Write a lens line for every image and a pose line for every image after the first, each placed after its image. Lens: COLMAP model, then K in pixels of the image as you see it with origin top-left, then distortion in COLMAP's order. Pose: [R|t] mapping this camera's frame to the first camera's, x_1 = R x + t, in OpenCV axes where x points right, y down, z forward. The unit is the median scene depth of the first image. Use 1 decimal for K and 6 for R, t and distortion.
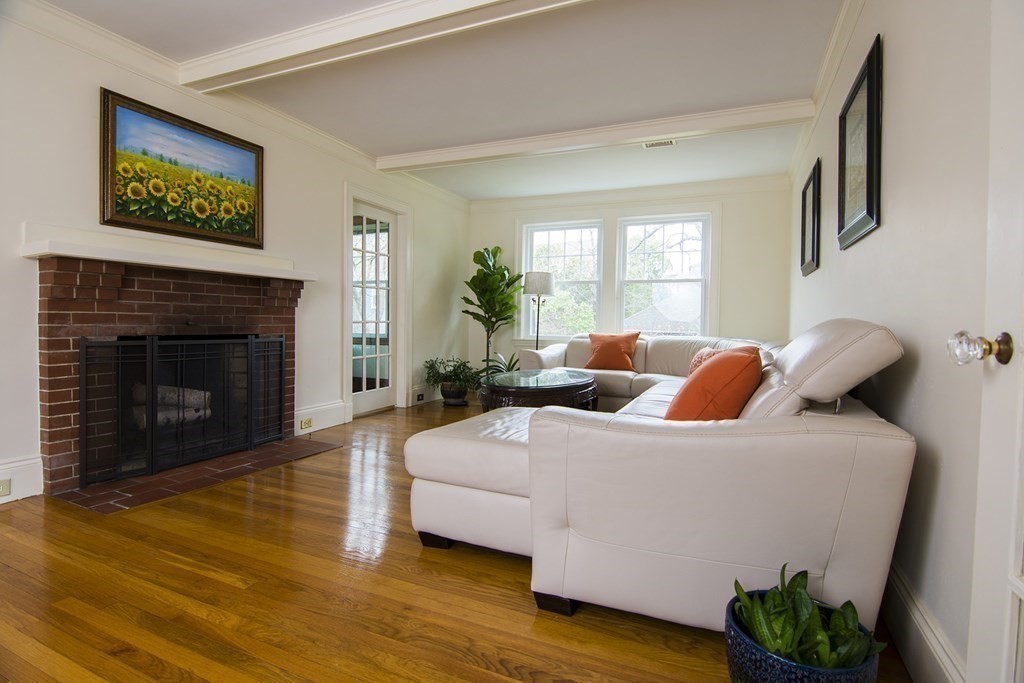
lens RADIAL K [[494.1, 0, 515.2], [0, 494.1, 336.8], [0, 0, 1]] dist [0.001383, 0.000049]
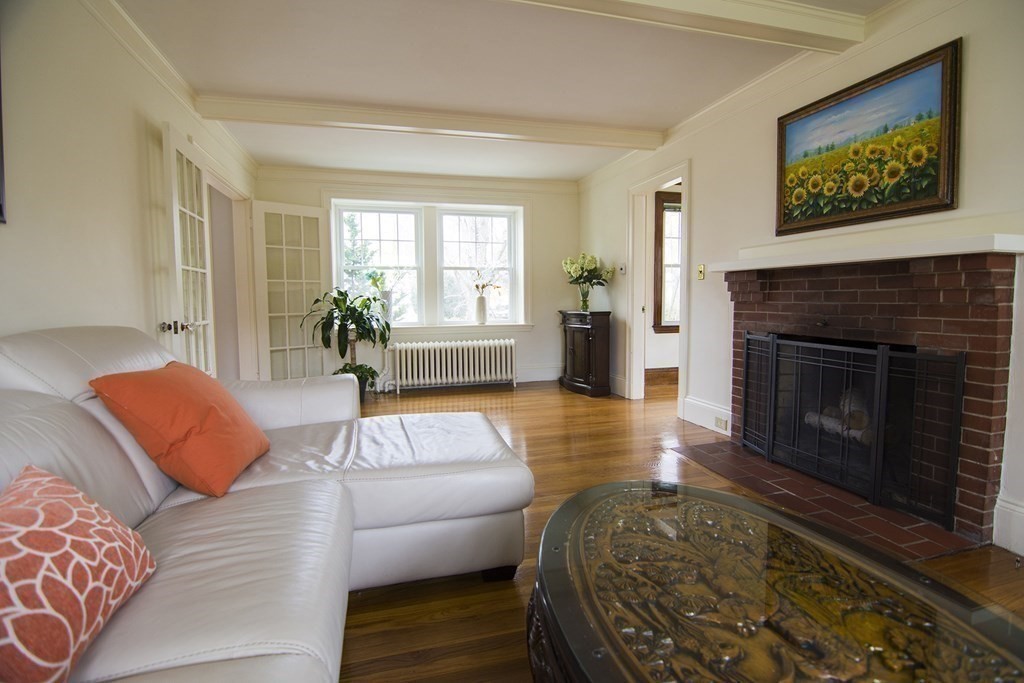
lens RADIAL K [[488.2, 0, 510.1], [0, 488.2, 335.3], [0, 0, 1]] dist [-0.006150, -0.001278]
pose [[-0.759939, 0.038803, -0.648835, 0.342907], [-0.026486, 0.995539, 0.090558, -0.071217], [0.649454, 0.086004, -0.755521, 1.277347]]
